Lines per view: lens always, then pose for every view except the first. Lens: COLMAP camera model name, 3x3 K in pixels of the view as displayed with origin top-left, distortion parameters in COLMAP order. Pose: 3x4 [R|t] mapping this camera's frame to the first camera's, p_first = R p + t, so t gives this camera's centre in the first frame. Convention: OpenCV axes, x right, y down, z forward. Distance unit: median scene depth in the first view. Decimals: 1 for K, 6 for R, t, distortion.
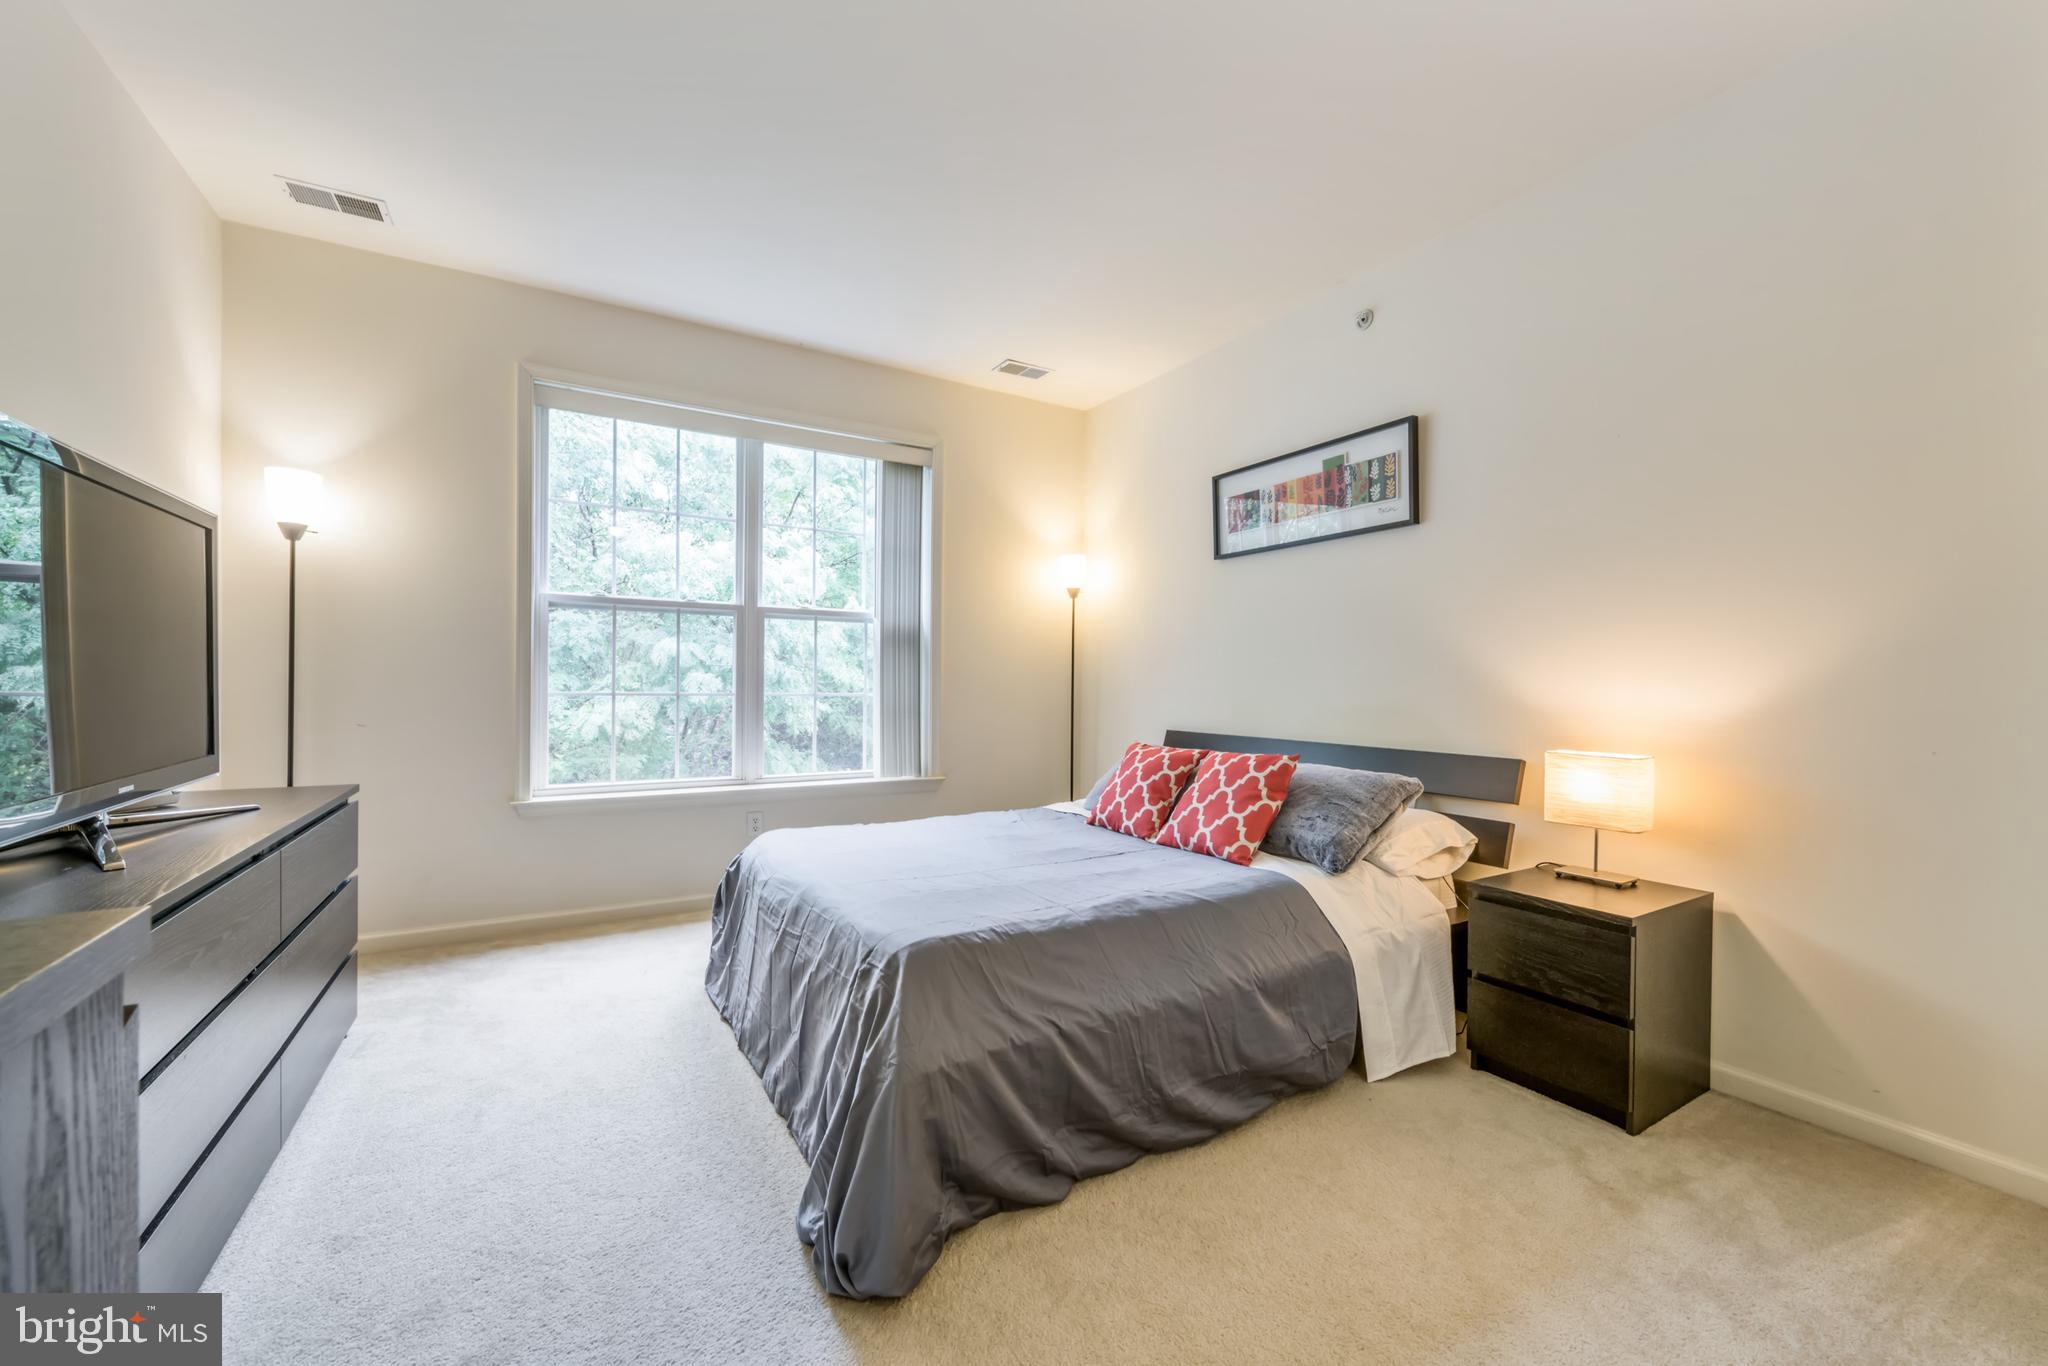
lens RADIAL K [[797.2, 0, 1029.1], [0, 797.2, 685.8], [0, 0, 1]] dist [0.001191, -0.000609]
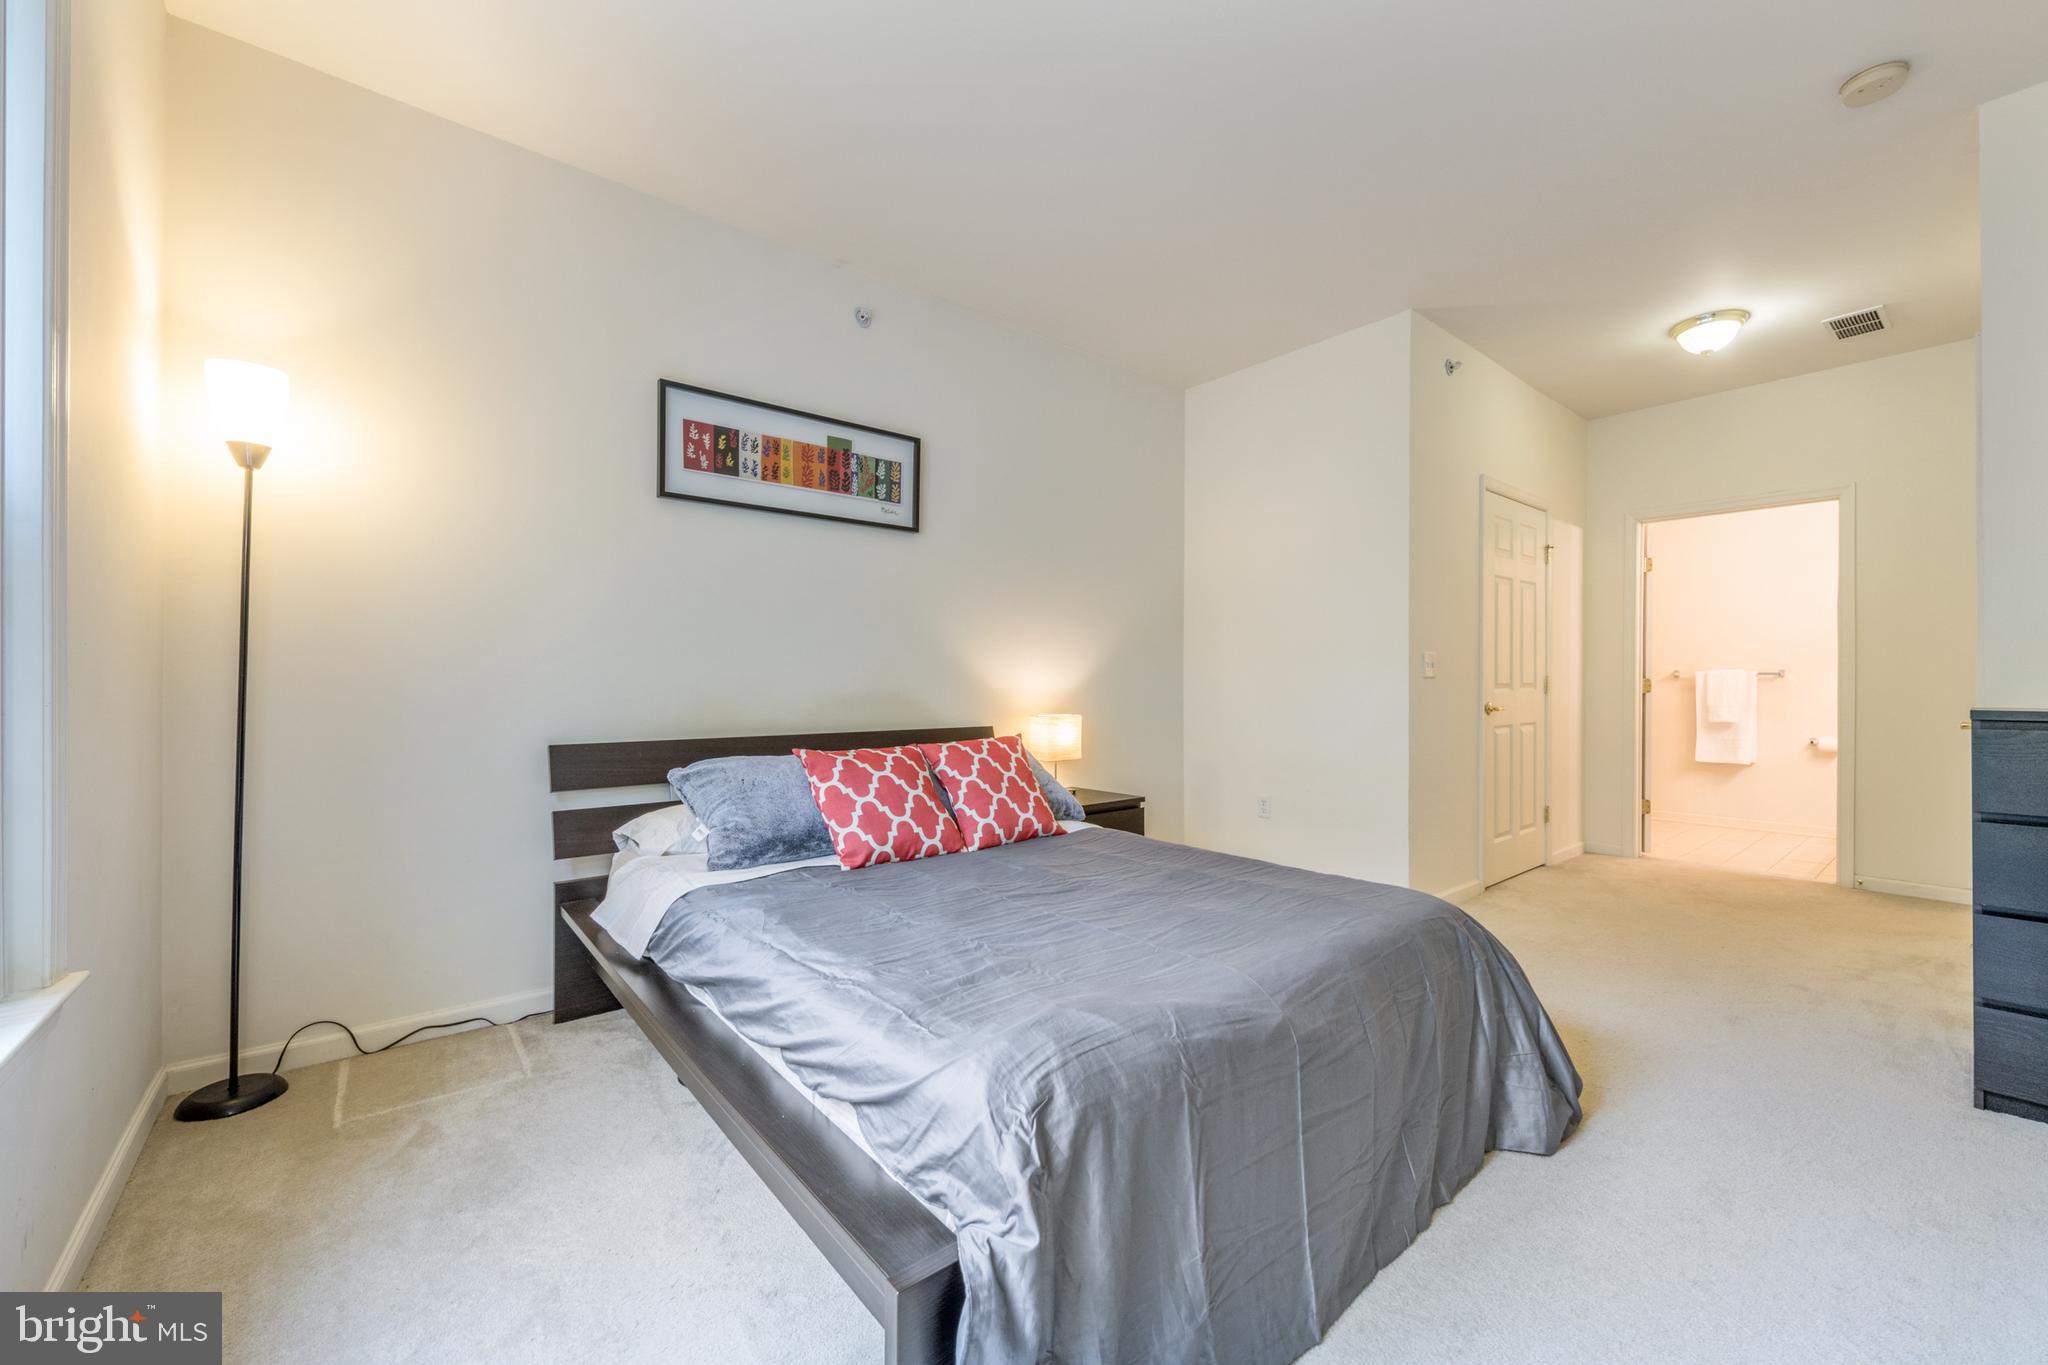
lens RADIAL K [[797.2, 0, 1029.1], [0, 797.2, 685.3], [0, 0, 1]] dist [0.001191, -0.000609]
pose [[-0.159103, -0.005093, 0.987249, -0.627168], [0.006687, 0.999958, 0.006237, 0.009840], [-0.987239, 0.007594, -0.159062, 0.948283]]
